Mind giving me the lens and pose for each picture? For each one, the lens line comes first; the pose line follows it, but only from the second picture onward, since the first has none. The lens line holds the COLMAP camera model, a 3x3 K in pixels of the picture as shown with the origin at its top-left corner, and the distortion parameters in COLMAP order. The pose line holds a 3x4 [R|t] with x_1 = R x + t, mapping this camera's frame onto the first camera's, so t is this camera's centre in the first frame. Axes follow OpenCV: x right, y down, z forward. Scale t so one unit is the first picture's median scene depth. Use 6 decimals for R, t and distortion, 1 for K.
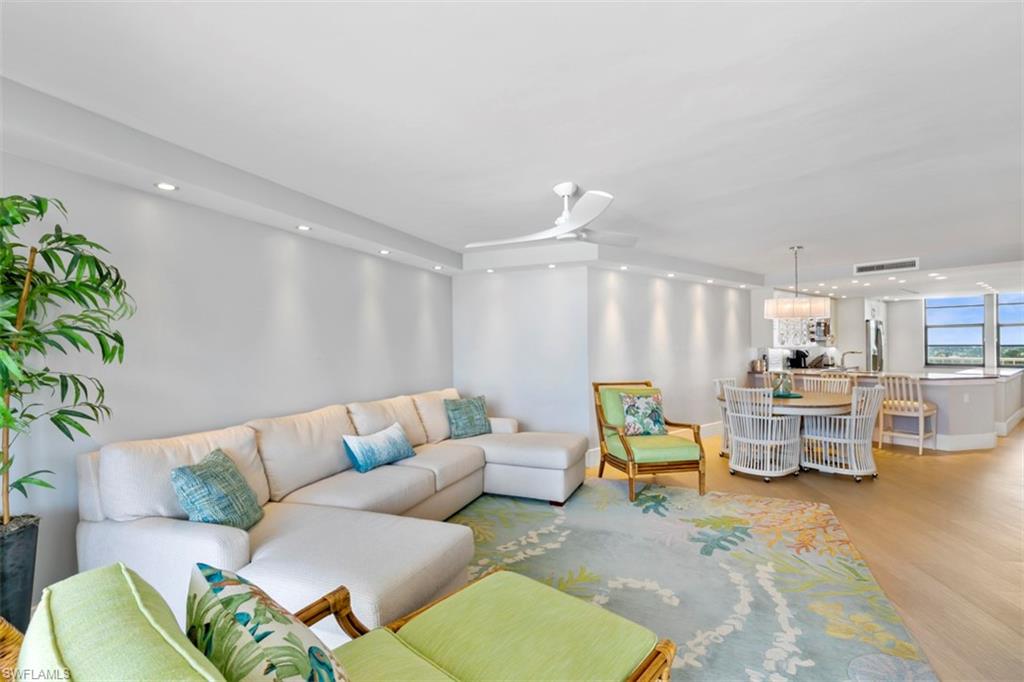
lens RADIAL K [[465.1, 0, 516.7], [0, 465.1, 347.2], [0, 0, 1]] dist [0.000590, -0.001603]
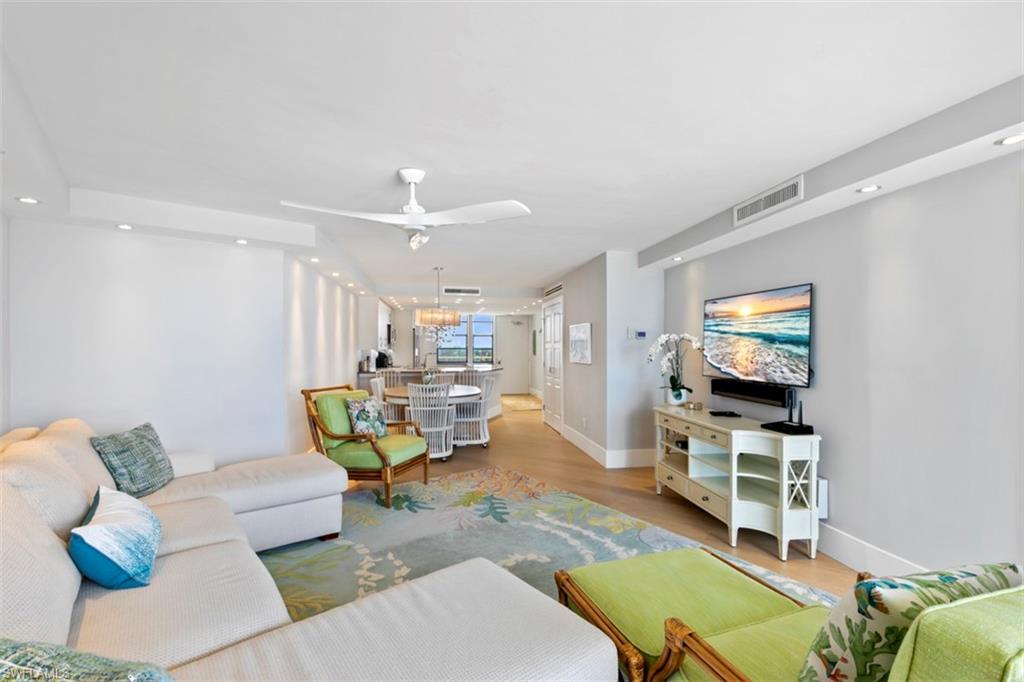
lens RADIAL K [[465.1, 0, 506.9], [0, 465.1, 347.0], [0, 0, 1]] dist [0.000590, -0.001603]
pose [[0.473188, 0.008966, 0.880916, -0.463568], [-0.004429, 0.999960, -0.007799, 0.003175], [-0.880950, -0.000211, 0.473208, 0.305940]]
